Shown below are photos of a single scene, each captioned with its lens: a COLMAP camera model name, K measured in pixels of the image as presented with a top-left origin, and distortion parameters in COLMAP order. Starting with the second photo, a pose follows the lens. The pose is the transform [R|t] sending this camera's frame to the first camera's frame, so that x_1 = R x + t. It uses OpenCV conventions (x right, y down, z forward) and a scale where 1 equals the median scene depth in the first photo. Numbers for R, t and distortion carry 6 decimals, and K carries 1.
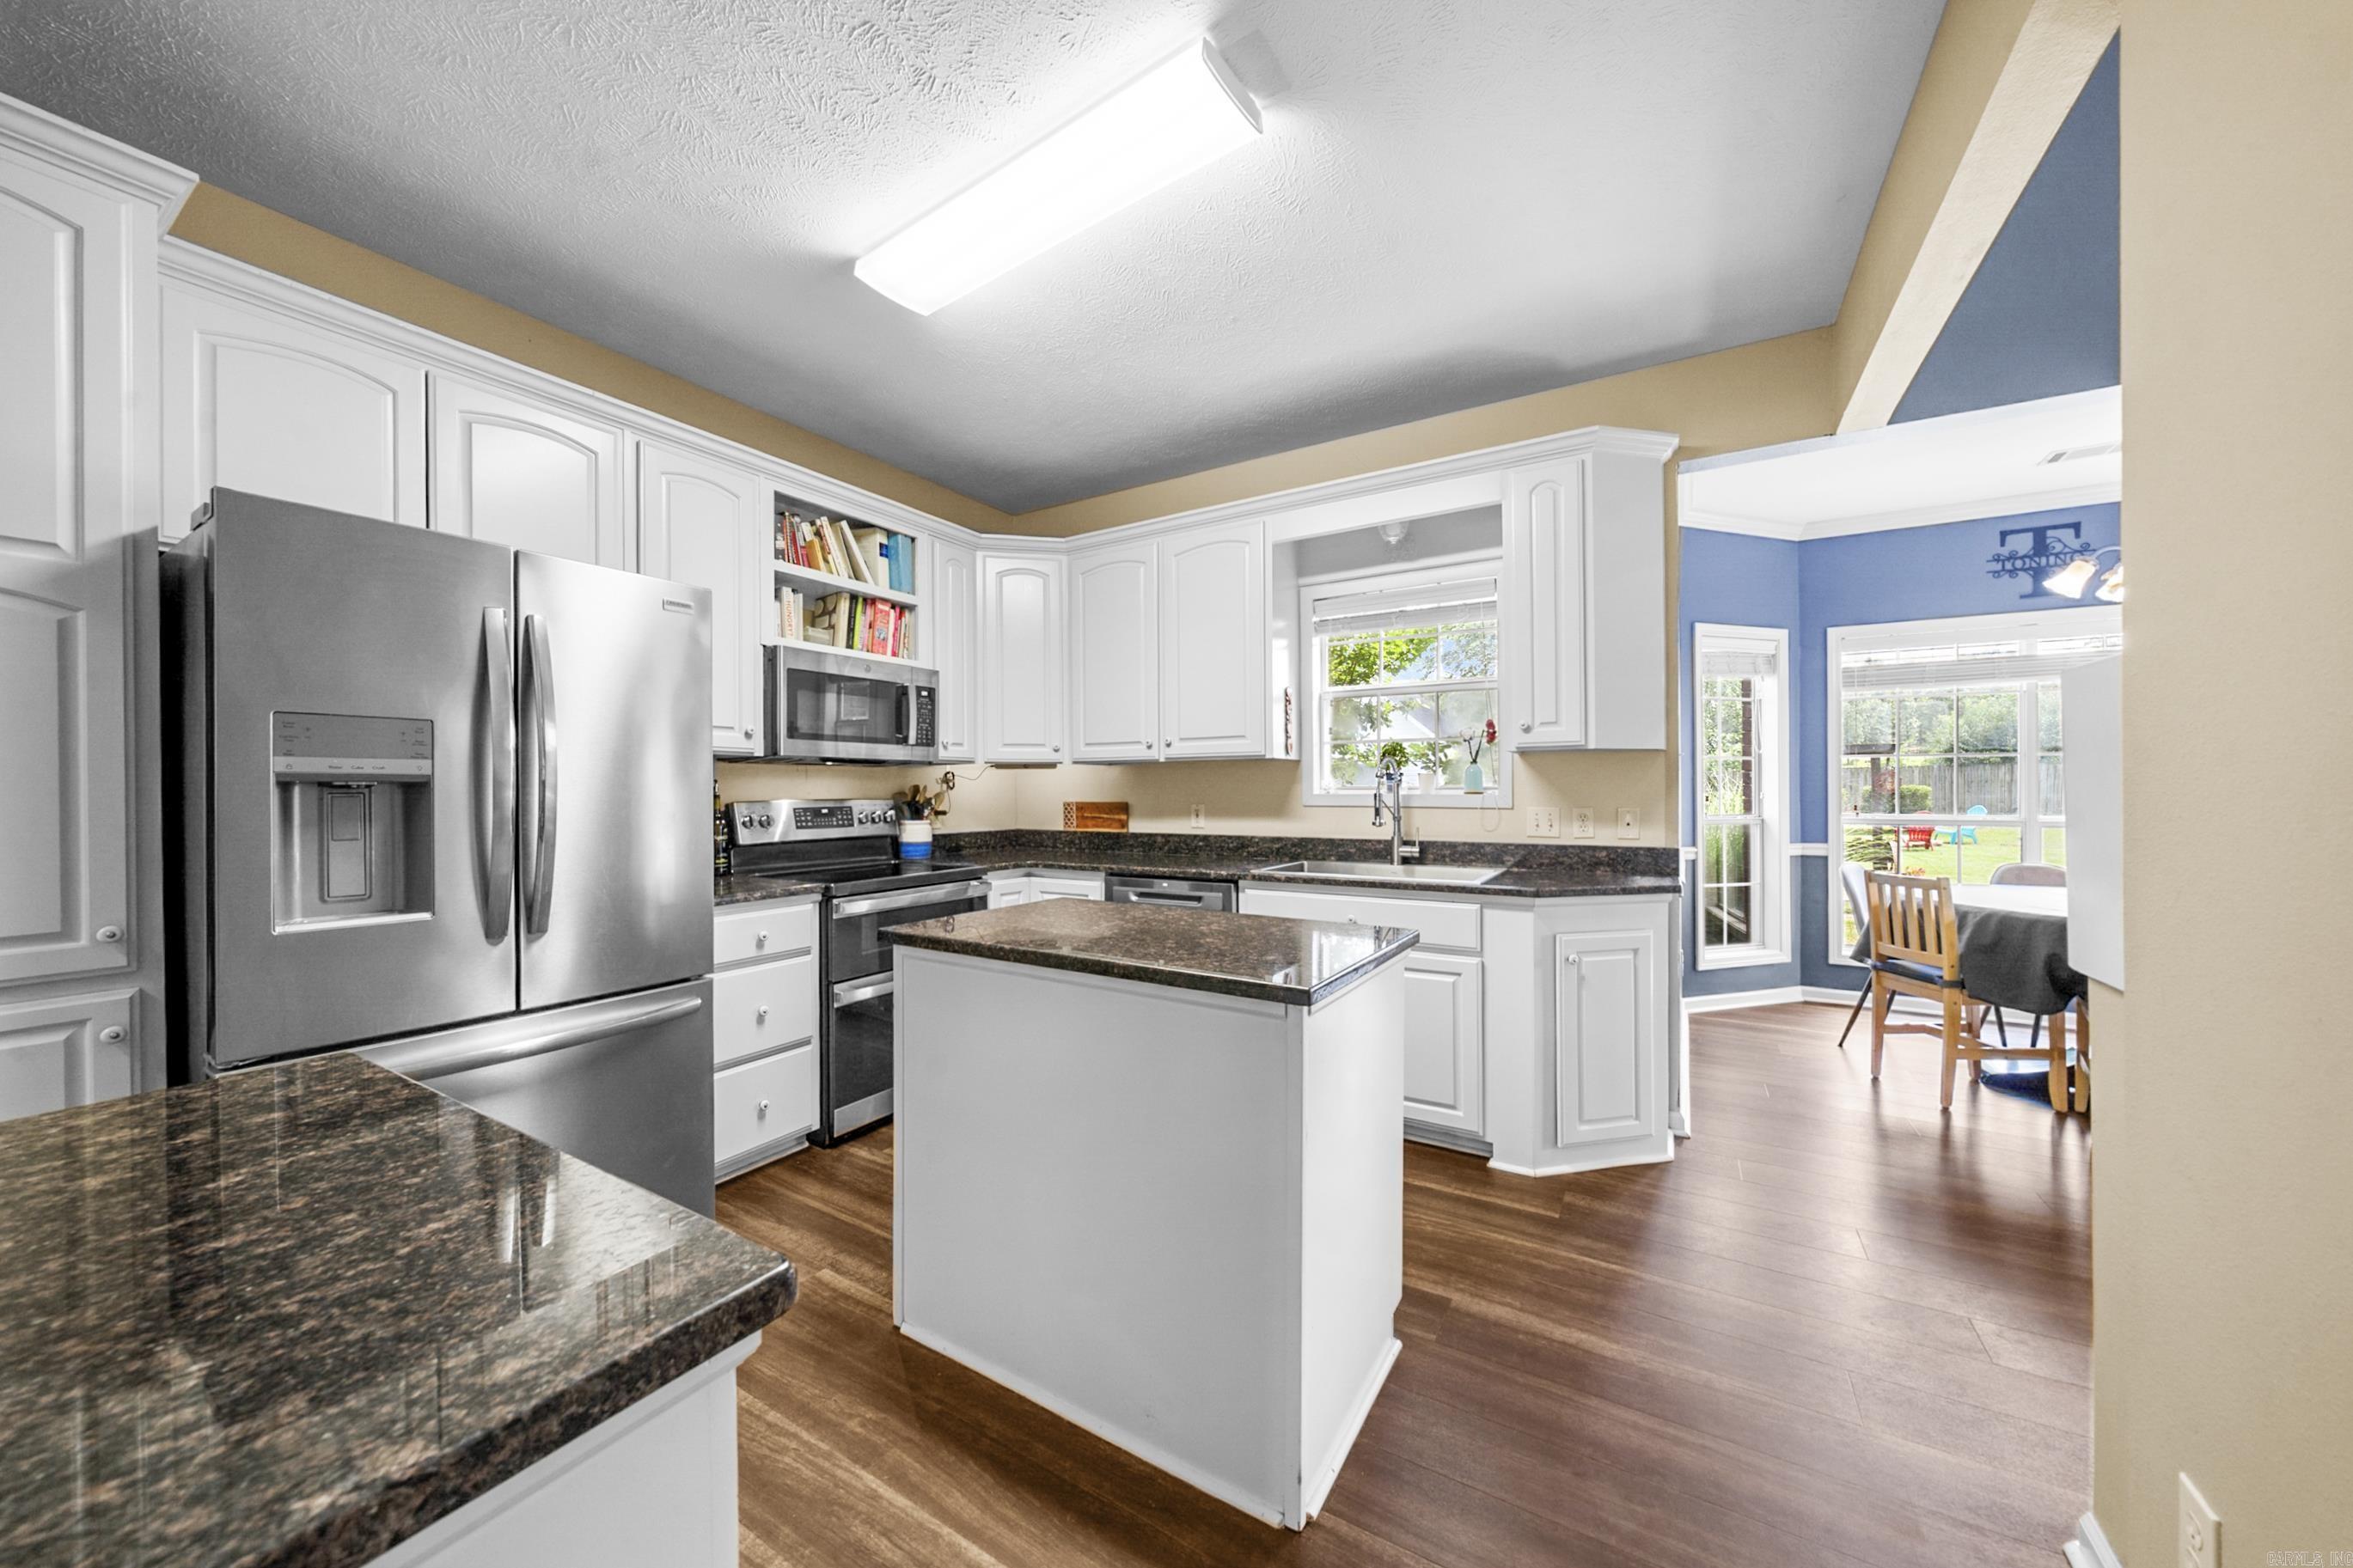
lens RADIAL K [[802.0, 0, 1202.7], [0, 802.0, 794.1], [0, 0, 1]] dist [-0.001673, -0.000130]
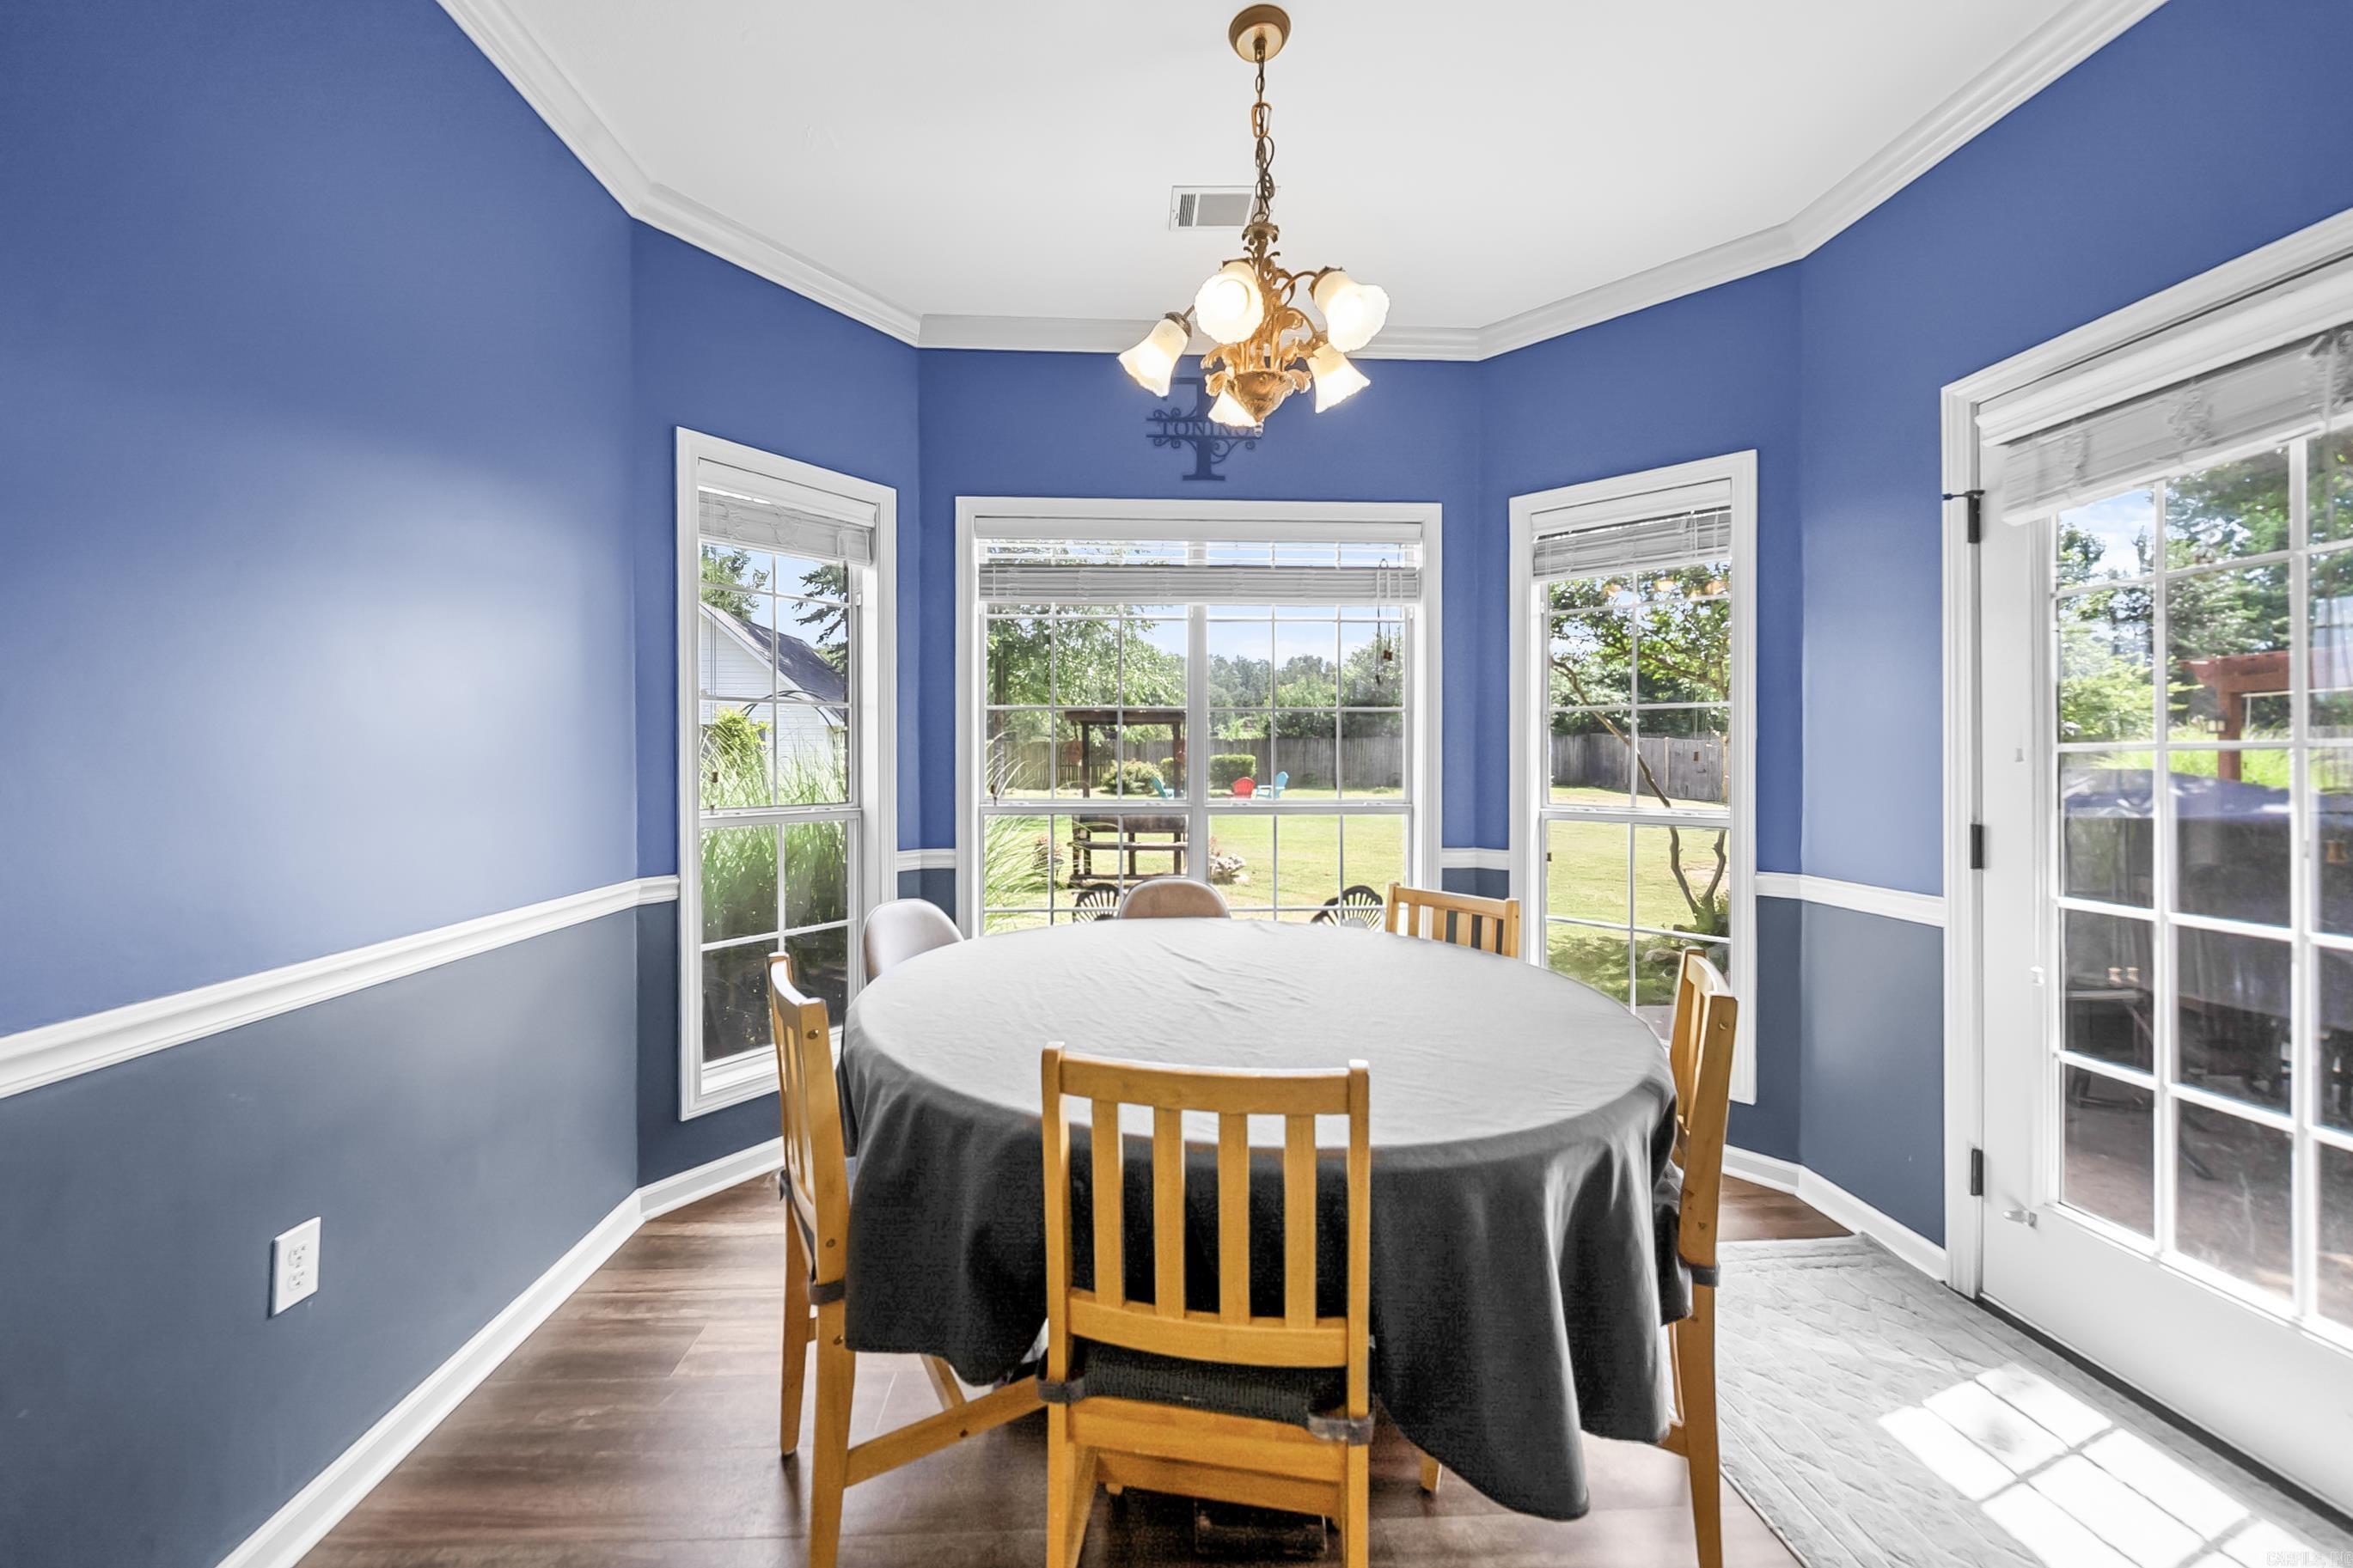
lens RADIAL K [[825.2, 0, 1139.6], [0, 825.2, 766.1], [0, 0, 1]] dist [-0.000623, -0.000033]
pose [[0.838287, 0.000544, 0.545228, 0.784465], [-0.003082, 0.999988, 0.003741, -0.006384], [-0.545220, -0.004816, 0.838279, 0.558012]]
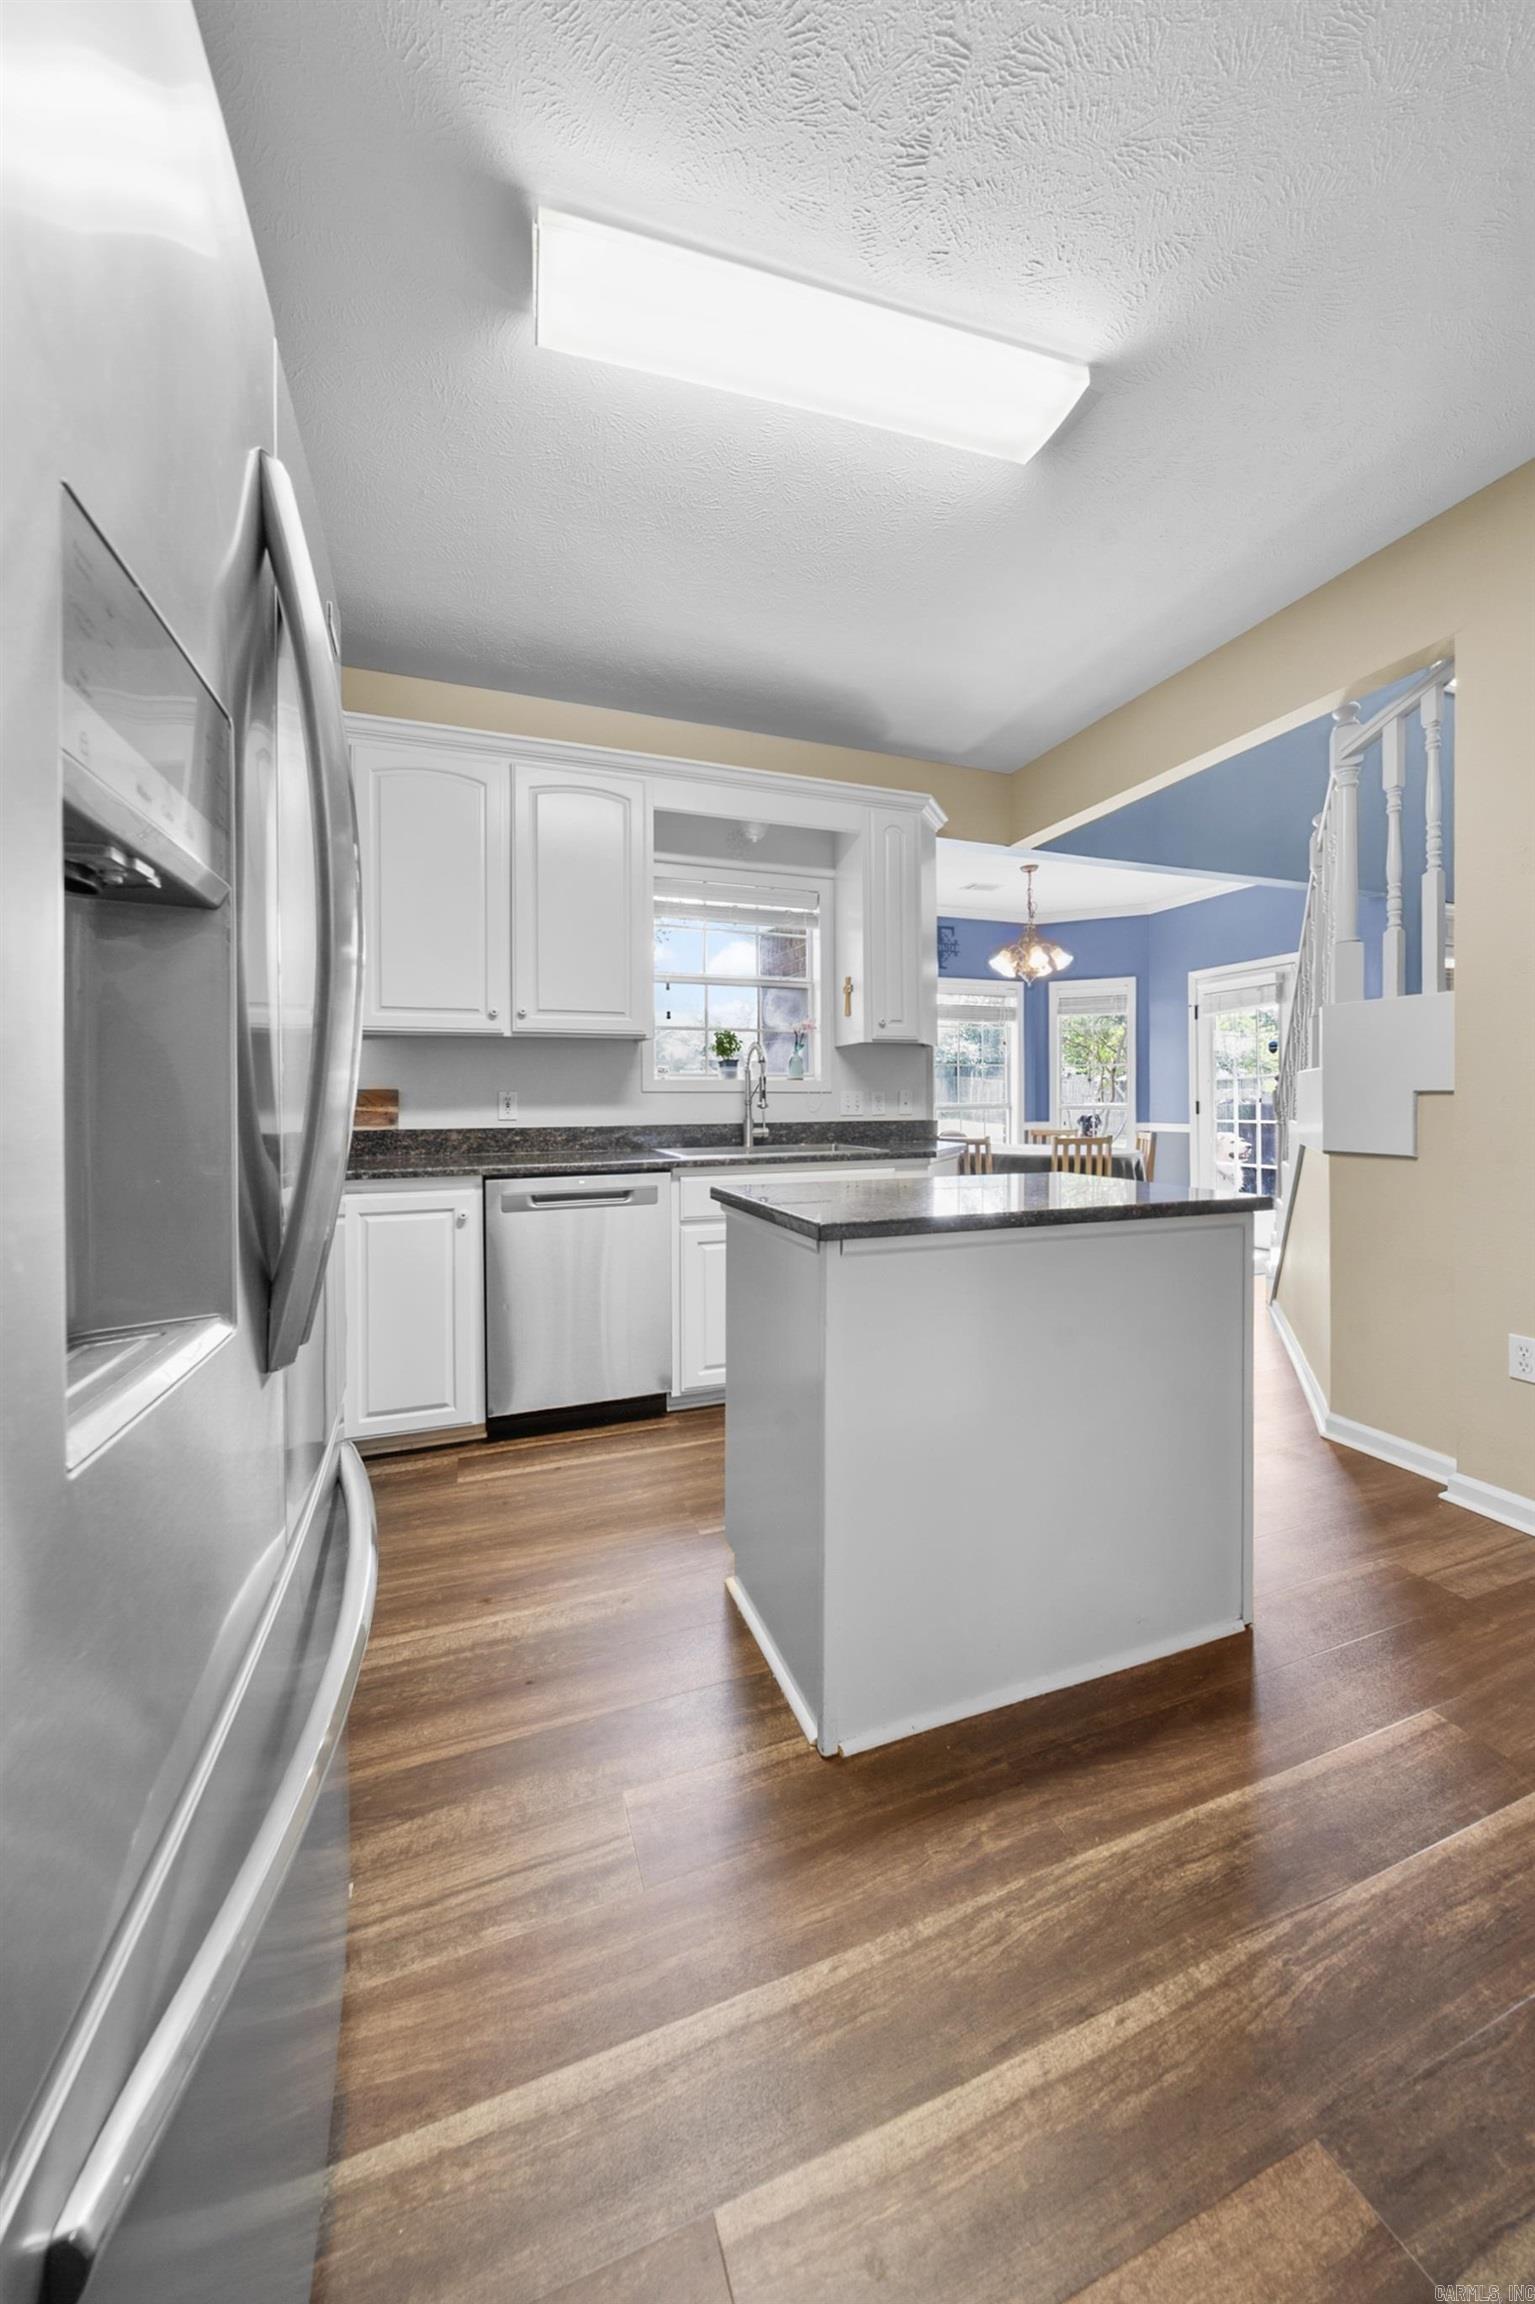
lens RADIAL K [[793.5, 0, 765.3], [0, 793.5, 1102.9], [0, 0, 1]] dist [-0.000819, -0.000101]
pose [[0.632712, -0.005157, 0.774370, -0.548598], [0.007199, 0.999974, 0.000776, 0.030294], [-0.774354, 0.005084, 0.632732, 0.319570]]
